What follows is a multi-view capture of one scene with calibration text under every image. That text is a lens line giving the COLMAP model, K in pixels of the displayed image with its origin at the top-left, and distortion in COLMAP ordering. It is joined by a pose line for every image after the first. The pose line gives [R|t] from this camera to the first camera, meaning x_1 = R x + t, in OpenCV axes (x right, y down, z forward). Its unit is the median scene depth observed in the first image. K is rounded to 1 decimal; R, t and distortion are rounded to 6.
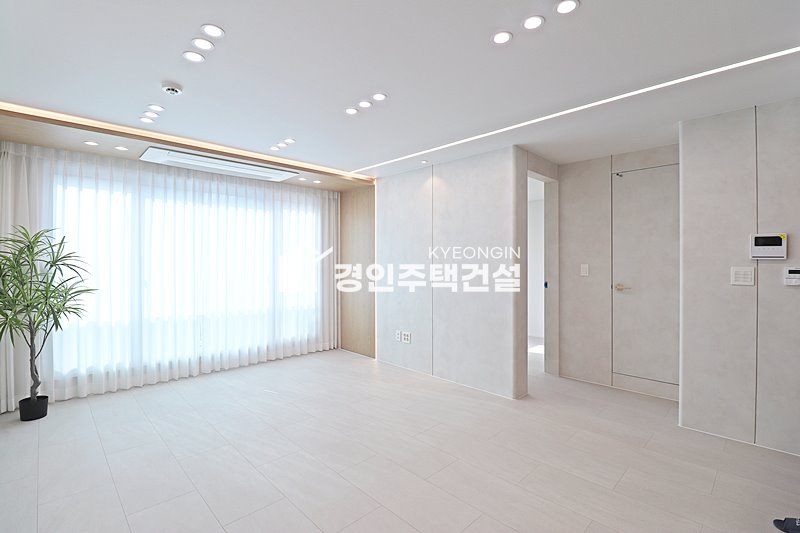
lens RADIAL K [[372.8, 0, 400.0], [0, 372.8, 266.5], [0, 0, 1]] dist [-0.016795, -0.000271]
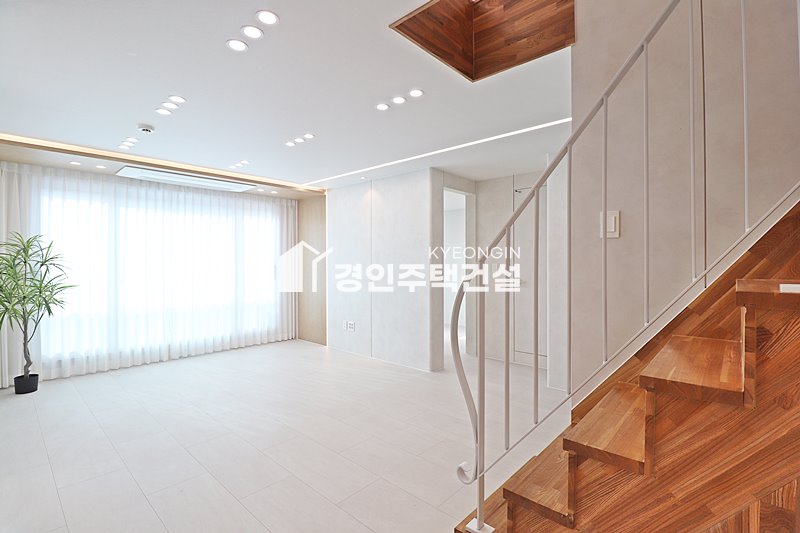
lens RADIAL K [[370.9, 0, 400.0], [0, 370.9, 266.5], [0, 0, 1]] dist [-0.022005, -0.000200]
pose [[0.997844, -0.003031, 0.065563, 0.109340], [0.003148, 0.999994, -0.001684, 0.005711], [-0.065557, 0.001887, 0.997847, -0.200029]]
